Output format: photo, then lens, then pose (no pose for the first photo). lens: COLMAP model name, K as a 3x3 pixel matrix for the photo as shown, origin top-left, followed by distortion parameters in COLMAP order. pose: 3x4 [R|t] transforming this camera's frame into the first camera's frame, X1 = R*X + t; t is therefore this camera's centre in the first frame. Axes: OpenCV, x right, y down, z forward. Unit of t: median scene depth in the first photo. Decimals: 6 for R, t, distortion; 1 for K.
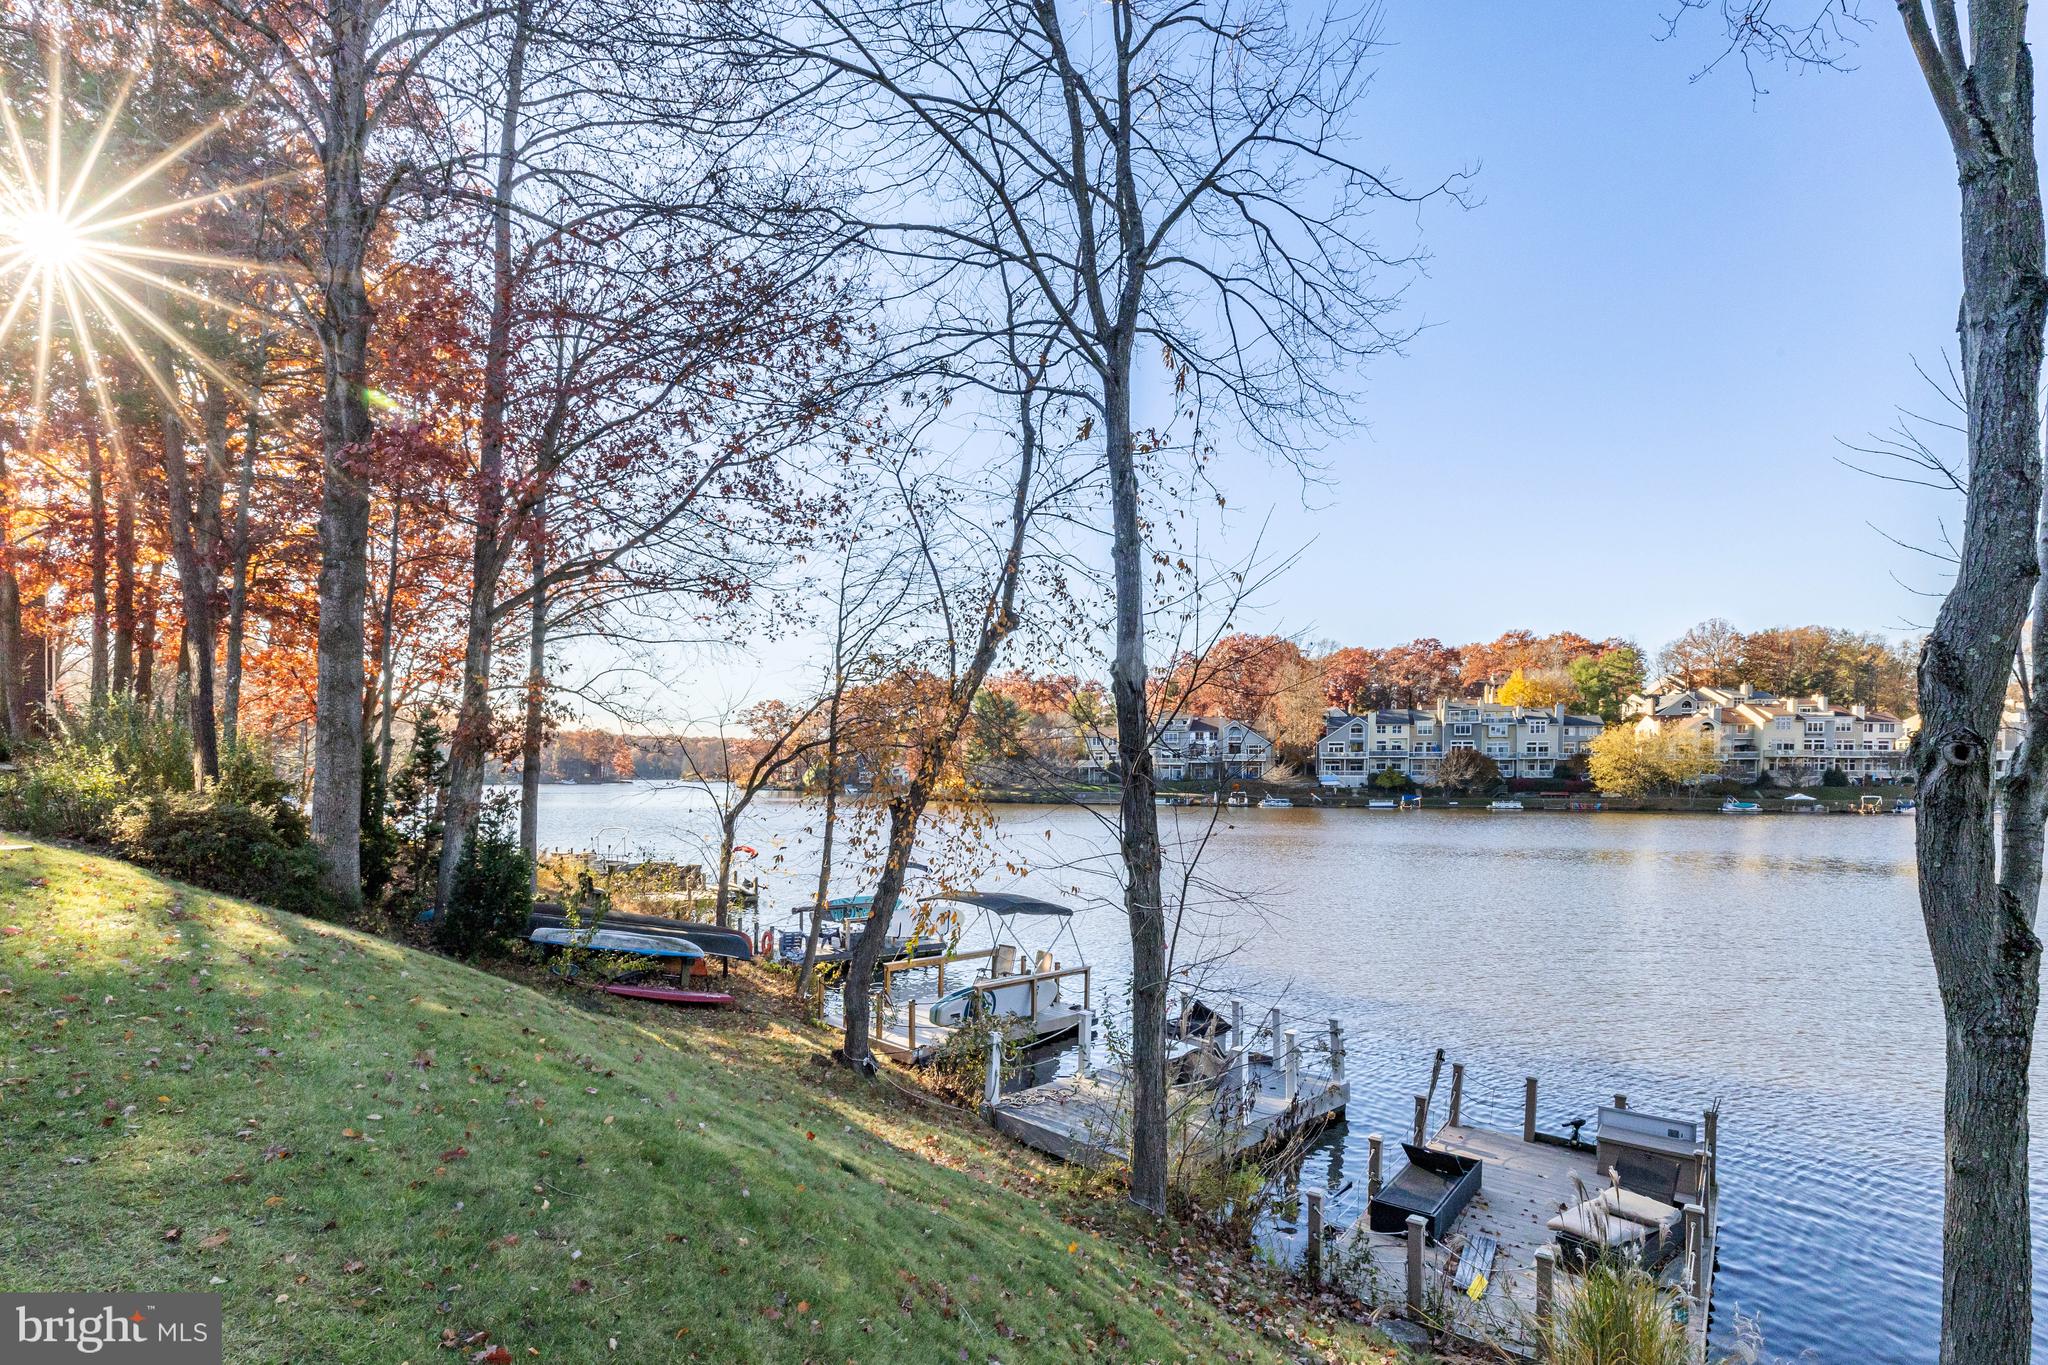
lens RADIAL K [[978.9, 0, 1009.3], [0, 978.9, 811.7], [0, 0, 1]] dist [-0.003555, -0.000089]
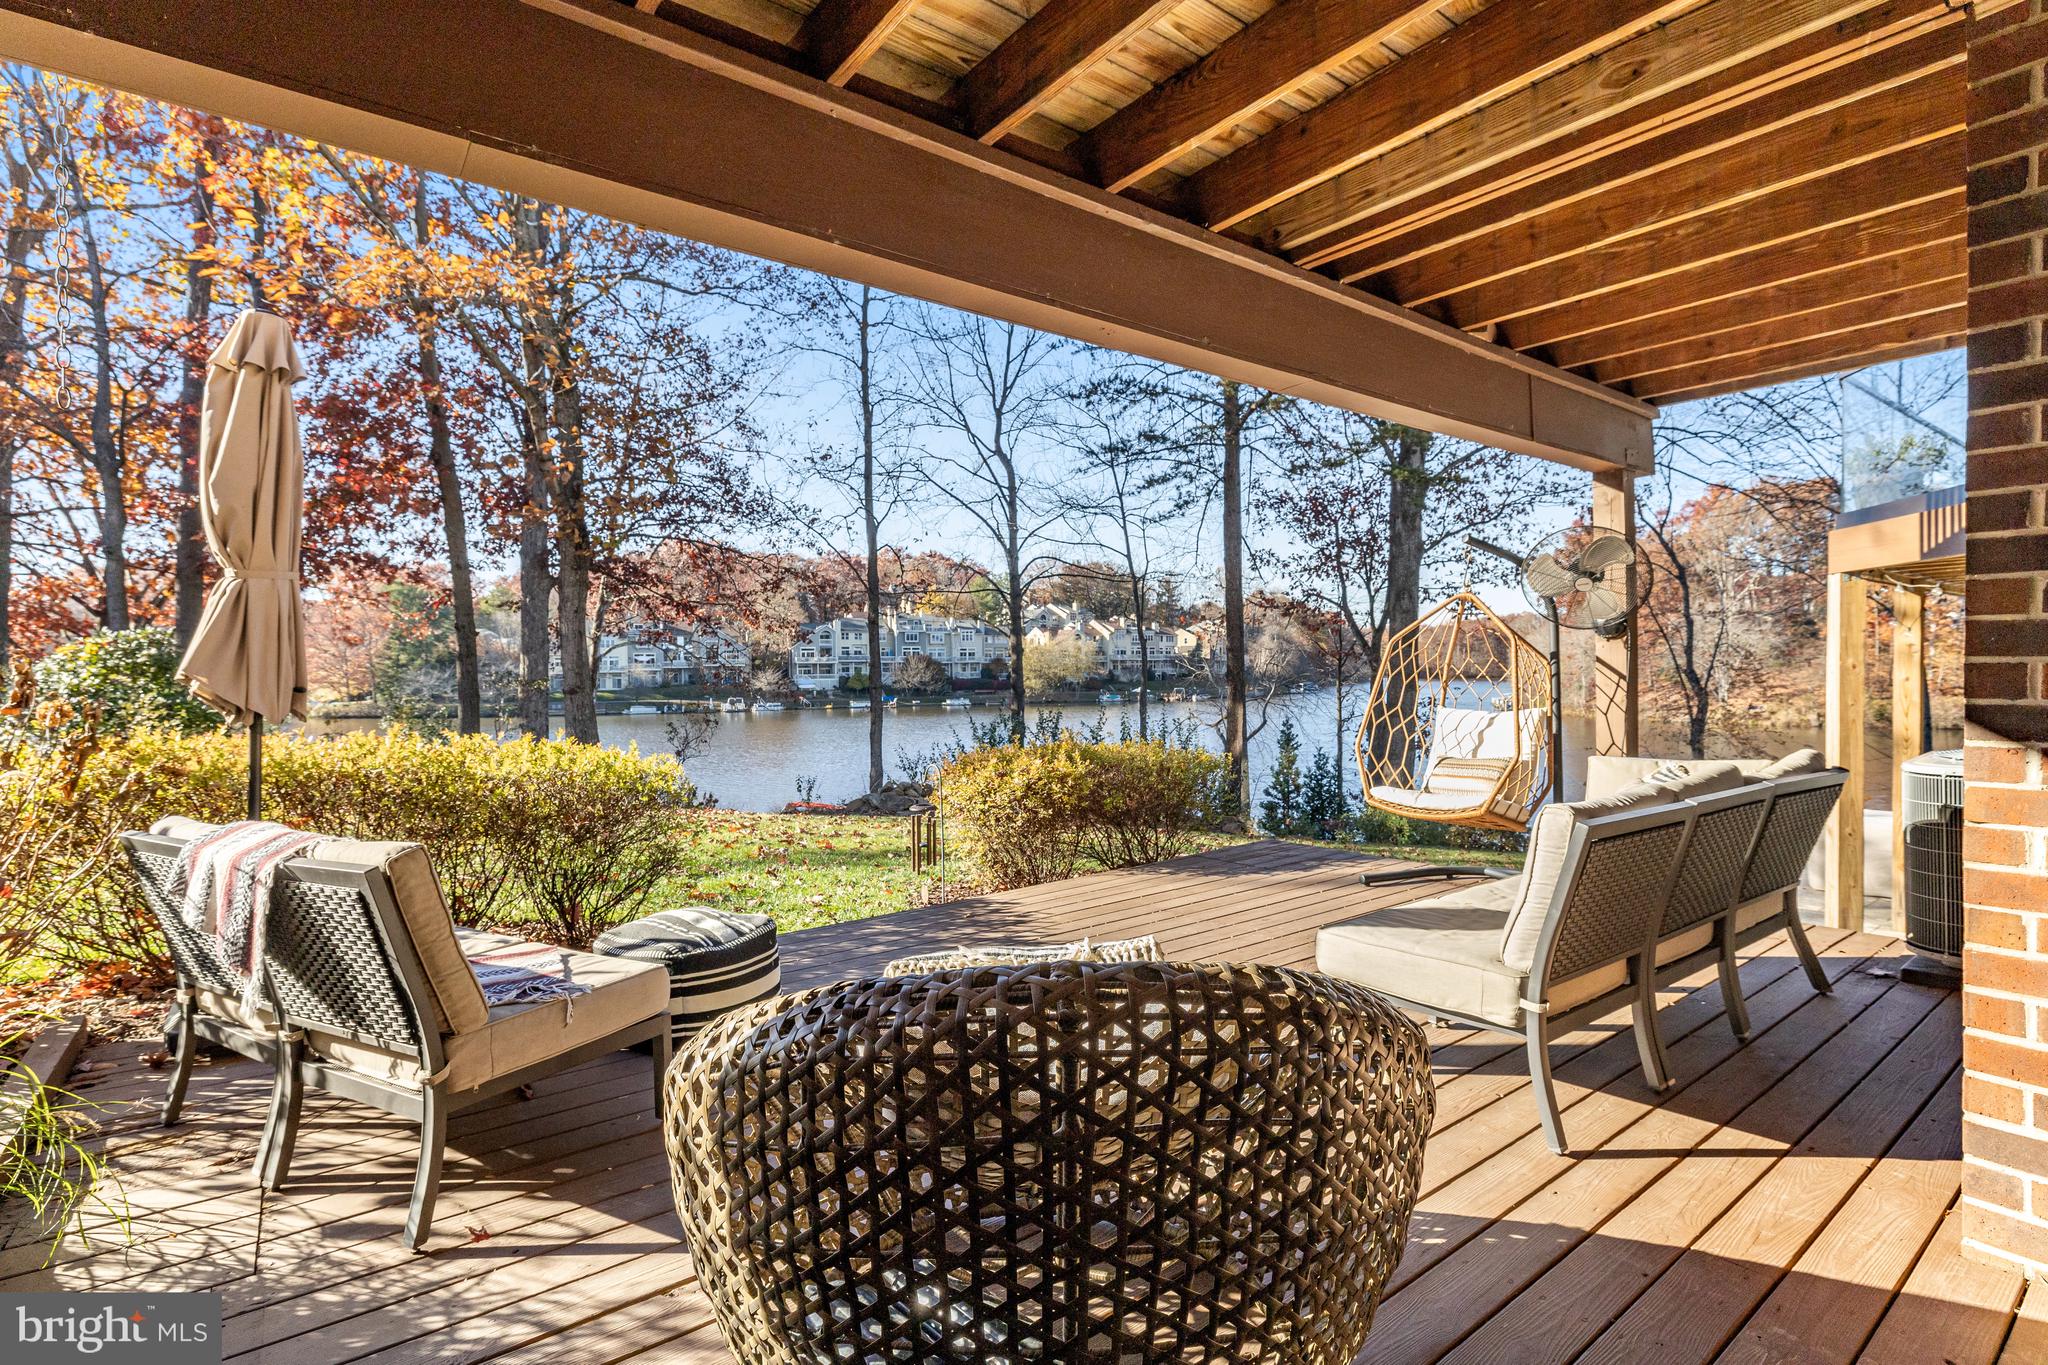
lens RADIAL K [[978.9, 0, 1025.1], [0, 978.9, 683.6], [0, 0, 1]] dist [-0.003555, -0.000089]
pose [[0.777567, -0.022055, 0.628414, -0.157936], [0.034832, 0.999361, -0.008025, -0.015340], [-0.627835, 0.028129, 0.777838, 0.020765]]
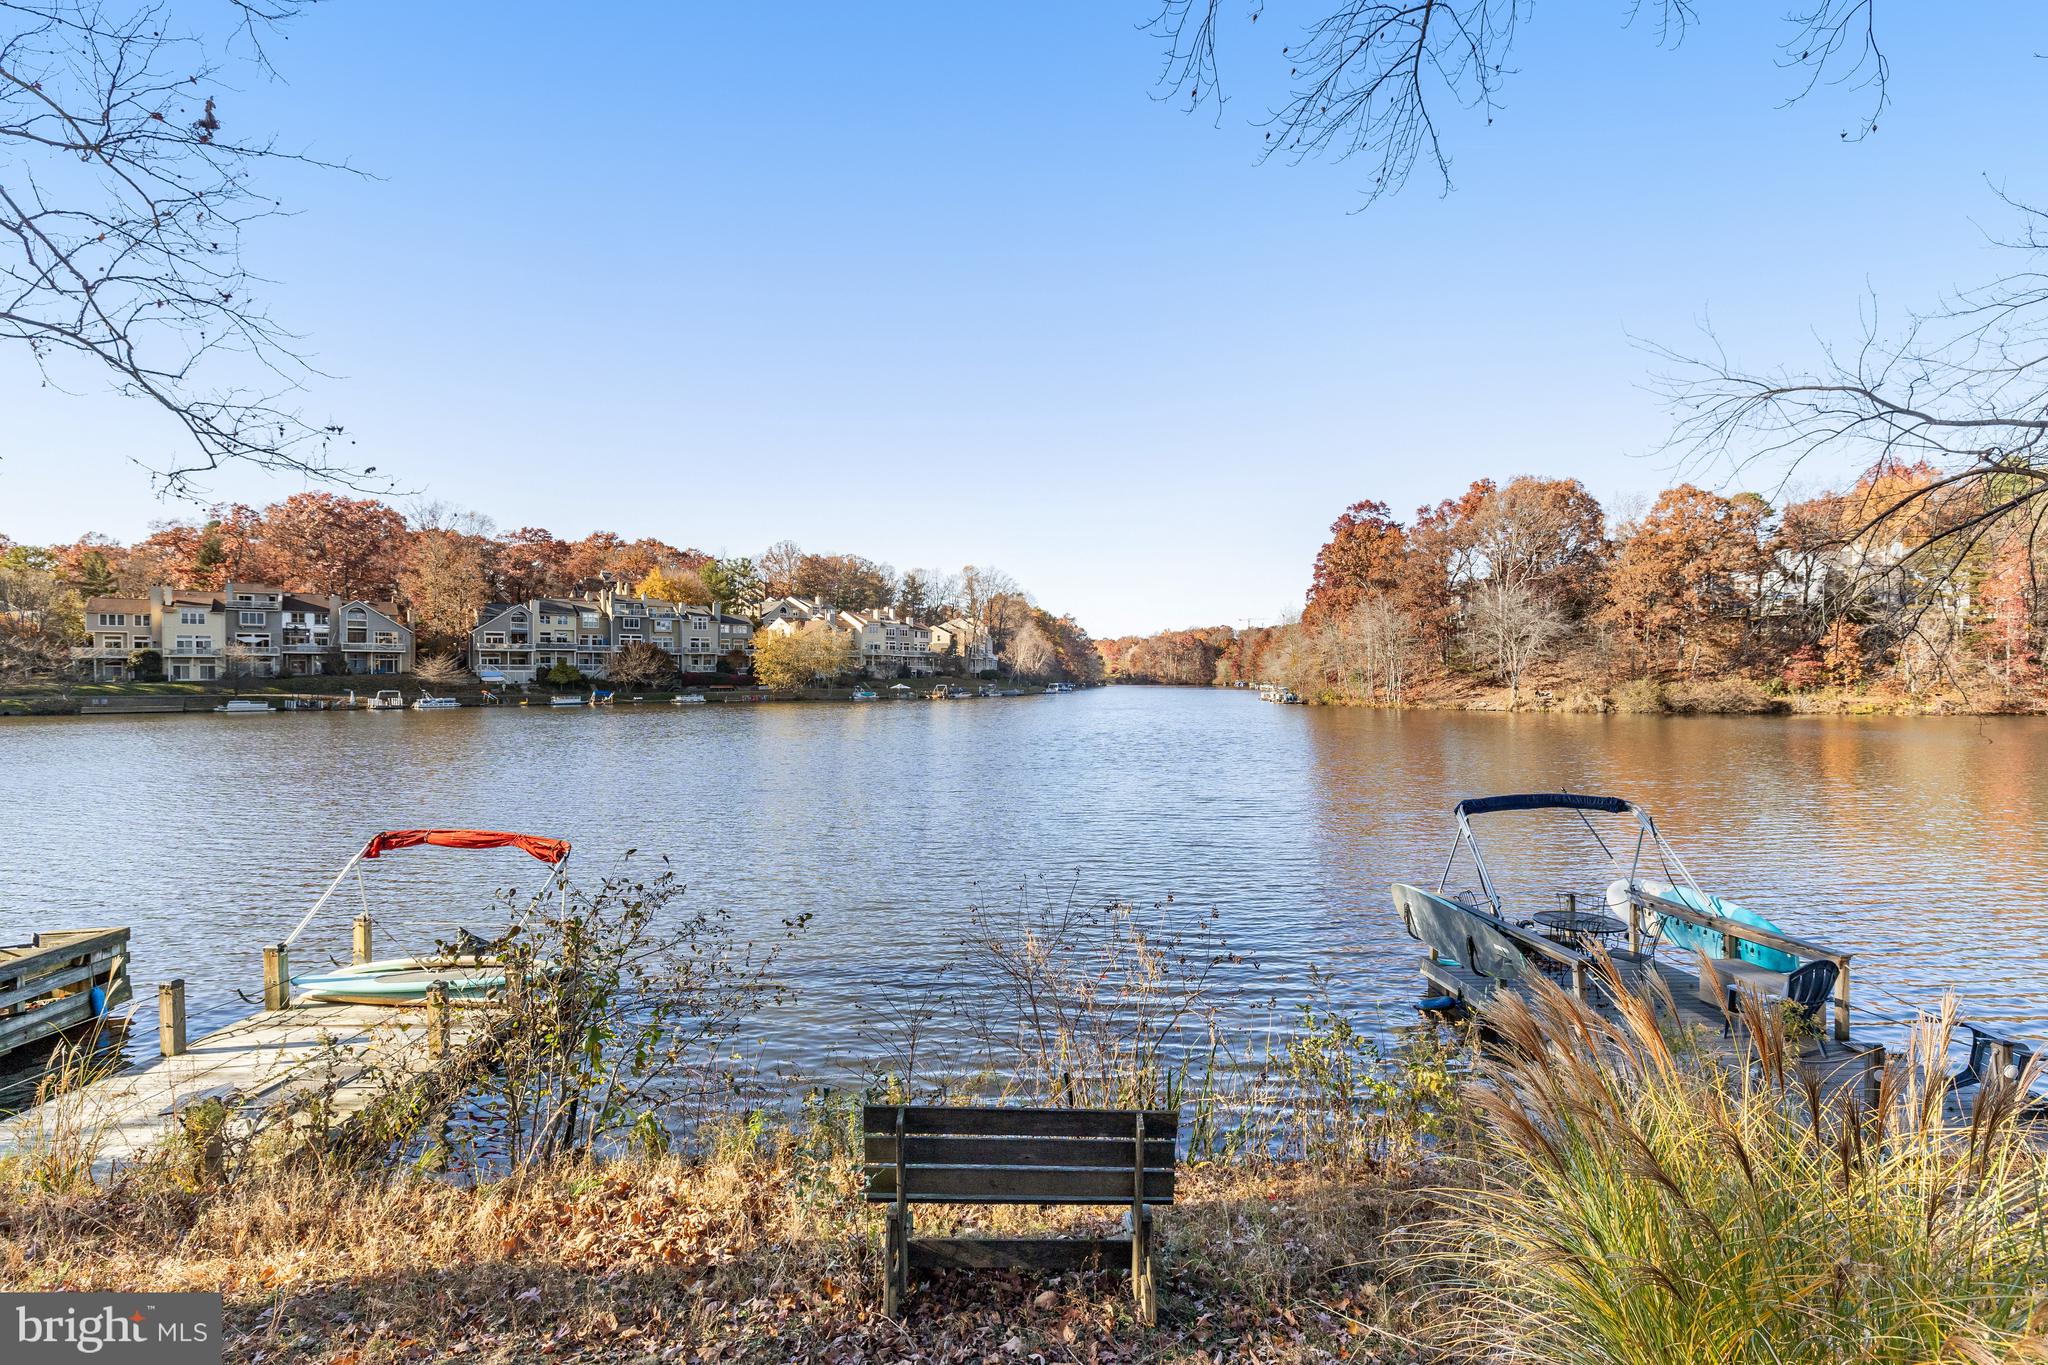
lens RADIAL K [[945.7, 0, 1018.0], [0, 945.7, 683.9], [0, 0, 1]] dist [-0.006364, 0.000533]
pose [[0.569464, -0.011482, 0.821936, -0.091025], [0.034591, 0.999351, -0.010005, -0.000671], [-0.821288, 0.034129, 0.569491, 0.149547]]
